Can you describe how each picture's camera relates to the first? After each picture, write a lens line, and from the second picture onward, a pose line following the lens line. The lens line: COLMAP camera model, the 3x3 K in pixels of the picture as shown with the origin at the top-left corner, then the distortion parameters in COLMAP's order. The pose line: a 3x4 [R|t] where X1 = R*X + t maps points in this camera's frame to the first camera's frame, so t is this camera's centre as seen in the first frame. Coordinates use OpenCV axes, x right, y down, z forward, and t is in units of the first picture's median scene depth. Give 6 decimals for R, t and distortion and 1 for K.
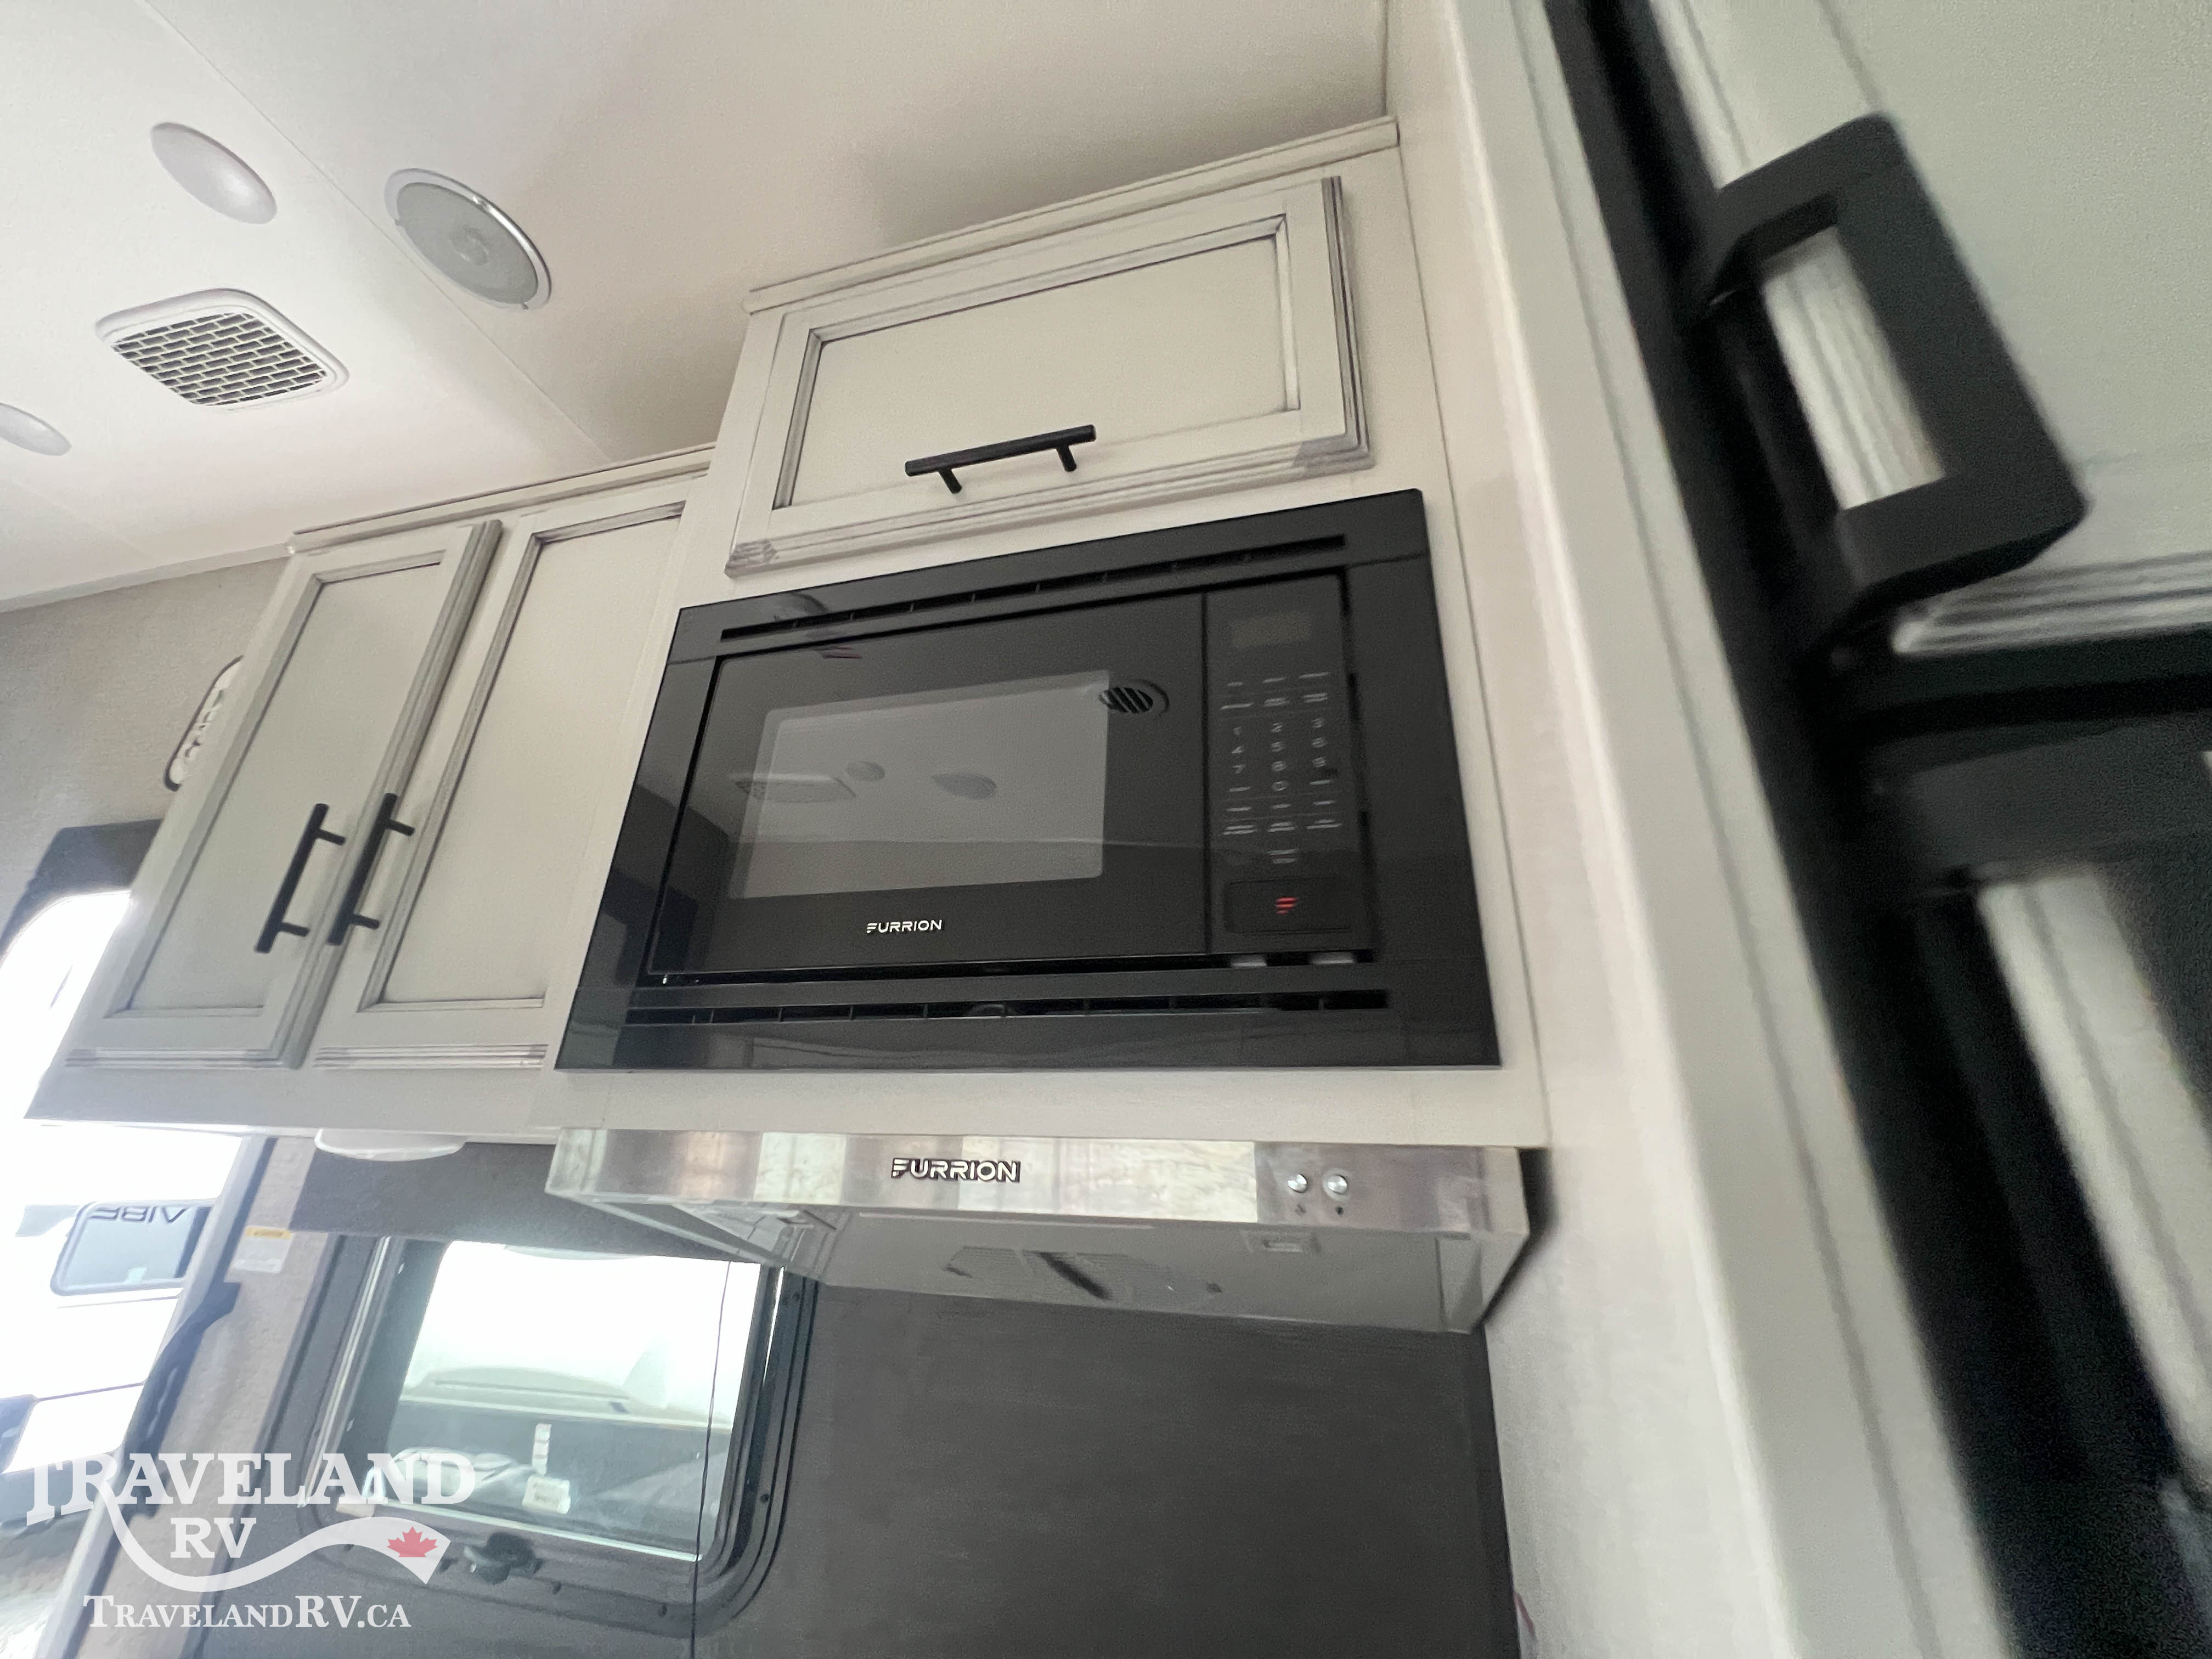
lens RADIAL K [[890.9, 0, 1109.0], [0, 890.9, 818.6], [0, 0, 1]] dist [-0.002954, -0.000260]
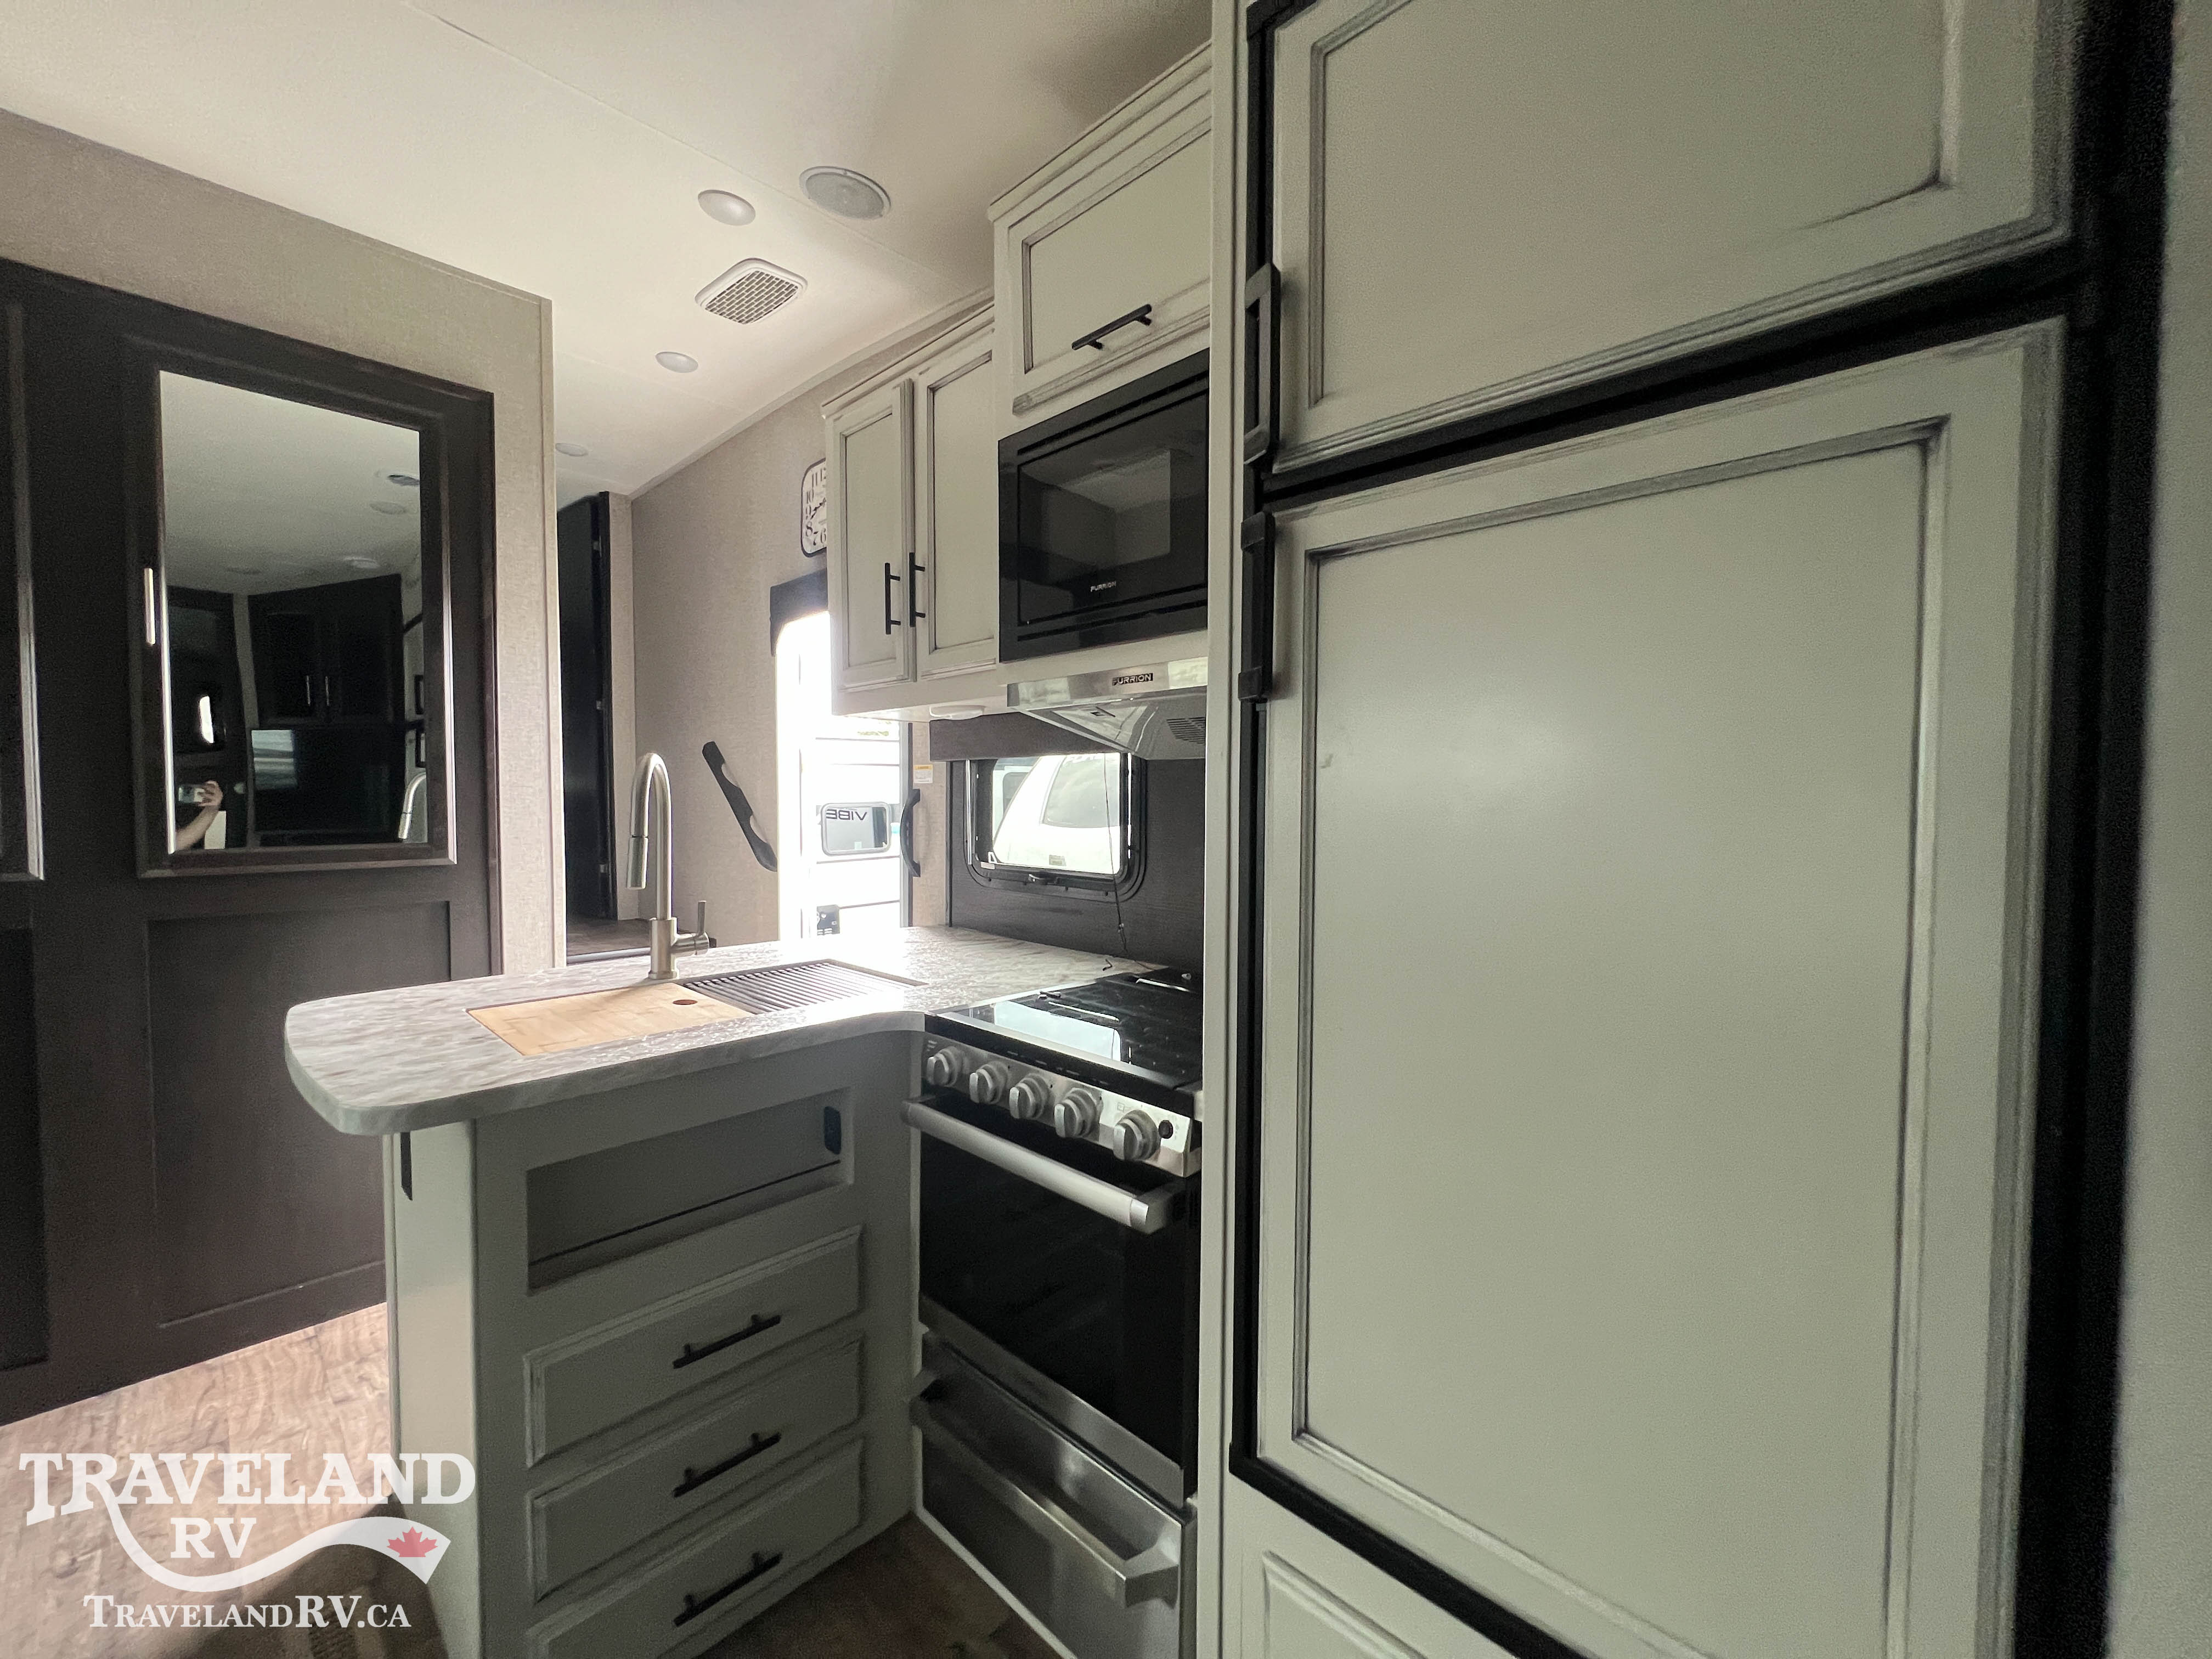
lens RADIAL K [[888.8, 0, 1106.0], [0, 888.8, 829.5], [0, 0, 1]] dist [0.000089, 0.000056]
pose [[0.881692, -0.019666, -0.471415, 0.589555], [0.214618, 0.906501, 0.363586, -0.102290], [0.420188, -0.421745, 0.803476, -0.788853]]
